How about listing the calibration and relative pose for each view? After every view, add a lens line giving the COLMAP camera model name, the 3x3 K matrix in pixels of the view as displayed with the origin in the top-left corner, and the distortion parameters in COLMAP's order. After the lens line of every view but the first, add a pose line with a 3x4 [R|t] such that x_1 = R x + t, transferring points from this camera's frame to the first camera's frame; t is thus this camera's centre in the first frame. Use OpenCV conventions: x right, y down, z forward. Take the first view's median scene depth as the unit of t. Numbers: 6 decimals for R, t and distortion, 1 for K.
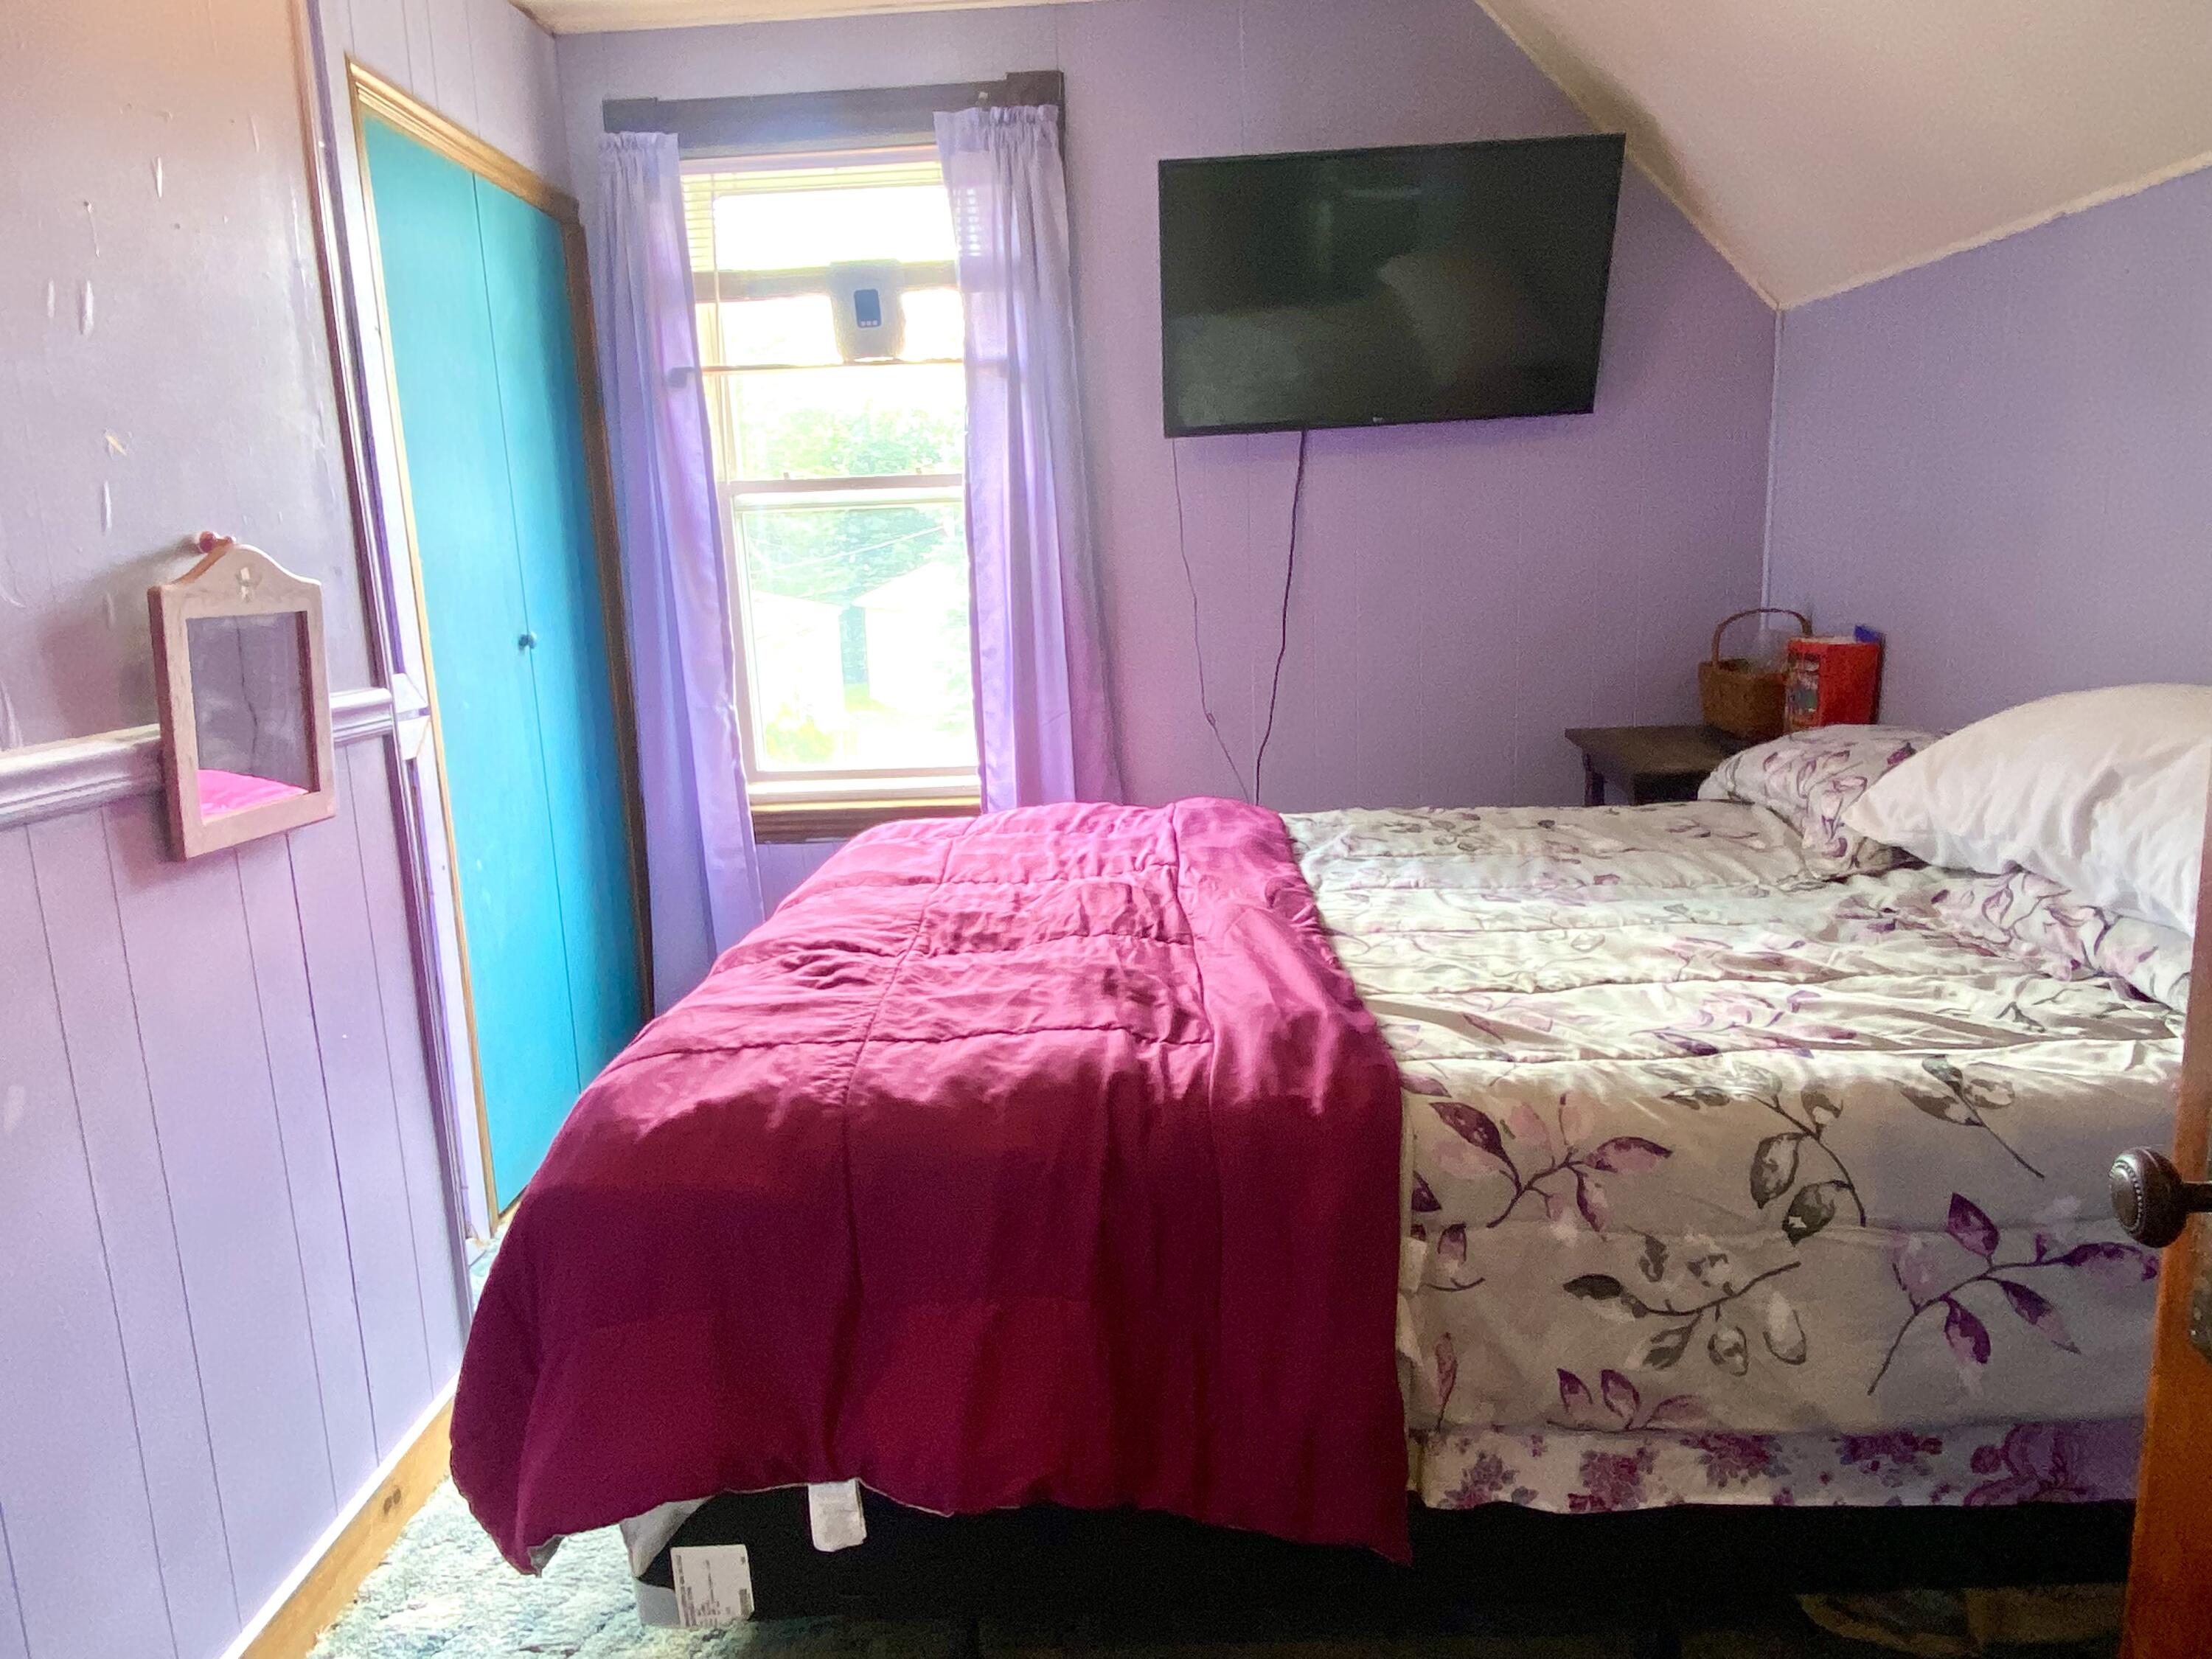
lens RADIAL K [[1417.7, 0, 1106.0], [0, 1417.7, 829.5], [0, 0, 1]] dist [0.064277, -0.068366]
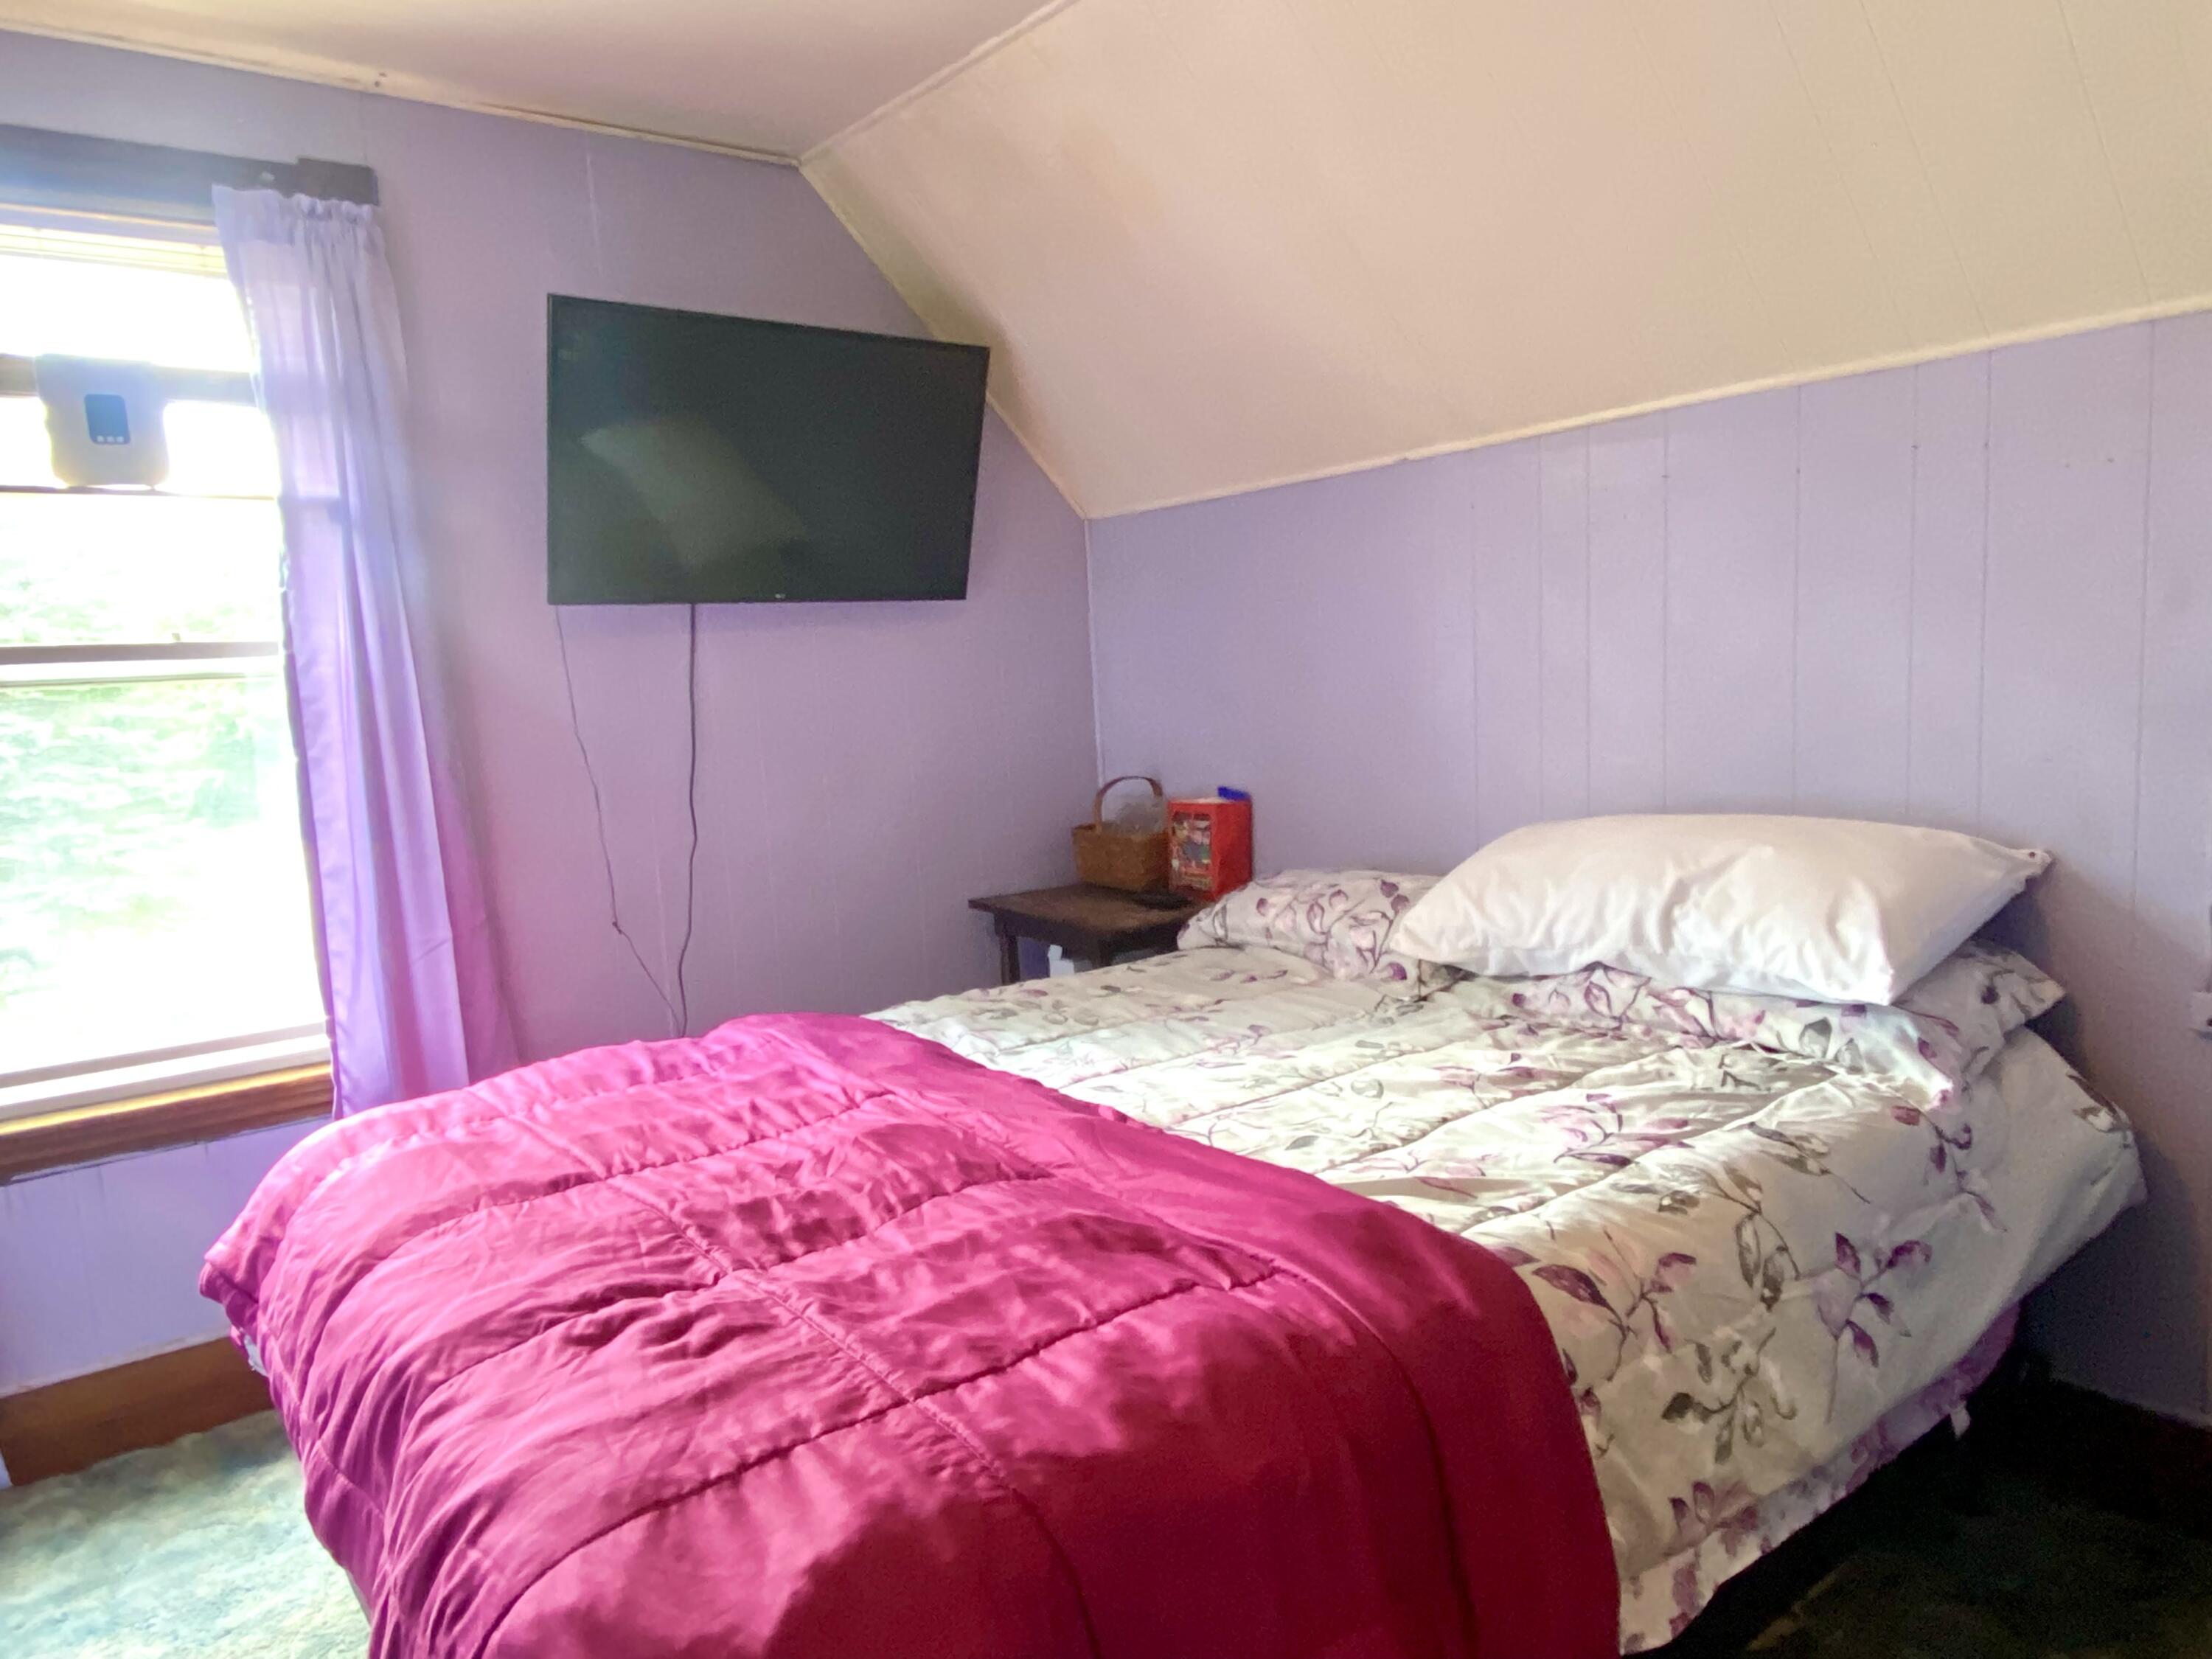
lens RADIAL K [[1392.1, 0, 1262.3], [0, 1392.1, 842.7], [0, 0, 1]] dist [0.067350, -0.061030]
pose [[0.778064, -0.074810, 0.623715, -0.387140], [0.143805, 0.987729, -0.060921, -0.053788], [-0.611504, 0.137094, 0.779274, 0.242830]]
